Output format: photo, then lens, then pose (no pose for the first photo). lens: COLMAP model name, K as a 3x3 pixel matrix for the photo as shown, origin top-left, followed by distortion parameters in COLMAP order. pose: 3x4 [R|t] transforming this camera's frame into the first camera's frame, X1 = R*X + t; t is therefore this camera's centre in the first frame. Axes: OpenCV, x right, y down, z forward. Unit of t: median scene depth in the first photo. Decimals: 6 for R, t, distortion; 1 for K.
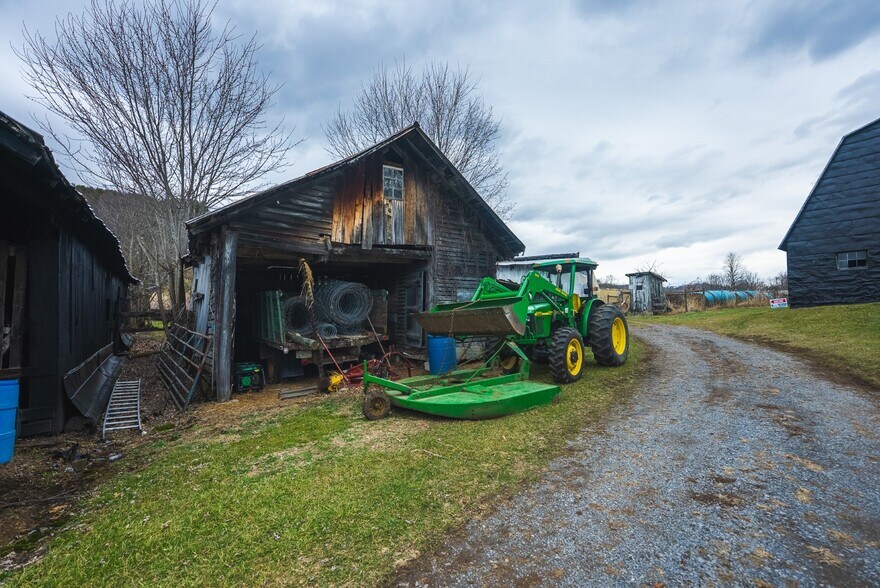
lens RADIAL K [[386.3, 0, 443.8], [0, 386.3, 295.6], [0, 0, 1]] dist [-0.018028, 0.001092]
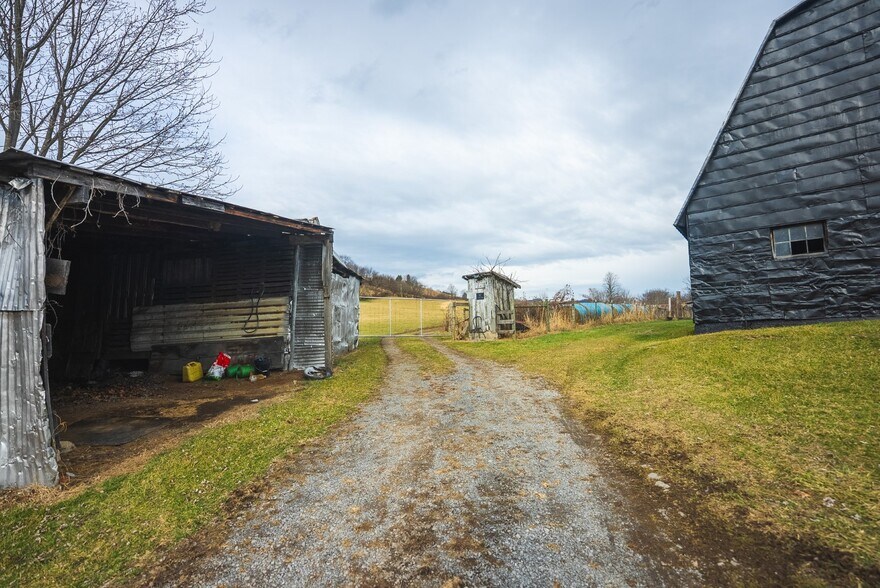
lens RADIAL K [[365.8, 0, 440.5], [0, 365.8, 292.1], [0, 0, 1]] dist [-0.016795, -0.000353]
pose [[0.978248, 0.009999, 0.207200, 0.899322], [0.000111, 0.998812, -0.048724, 0.007973], [-0.207441, 0.047687, 0.977085, 1.156563]]
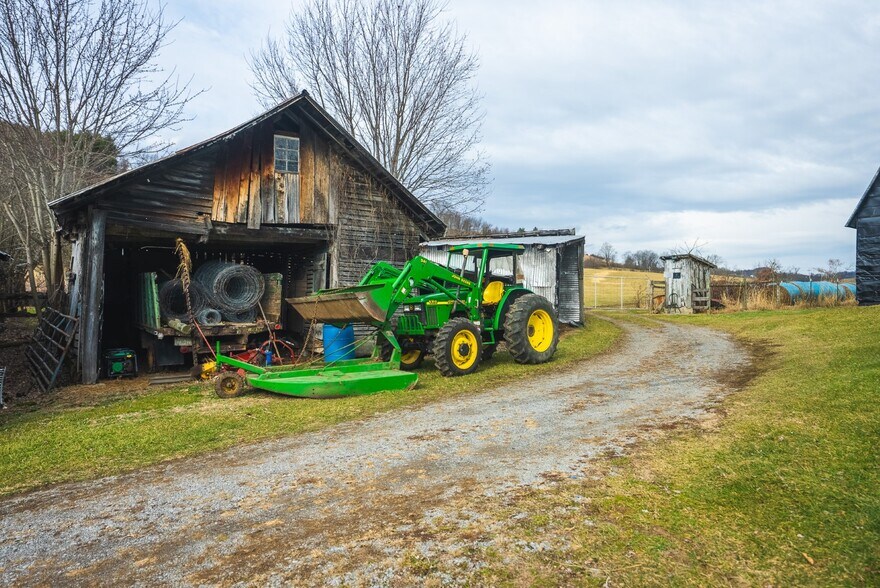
lens RADIAL K [[573.1, 0, 441.2], [0, 573.1, 294.7], [0, 0, 1]] dist [0.016487, 0.009418]
pose [[0.999047, 0.019620, -0.039000, 0.293285], [-0.018720, 0.999553, 0.023317, -0.003461], [0.039440, -0.022564, 0.998967, -0.337426]]
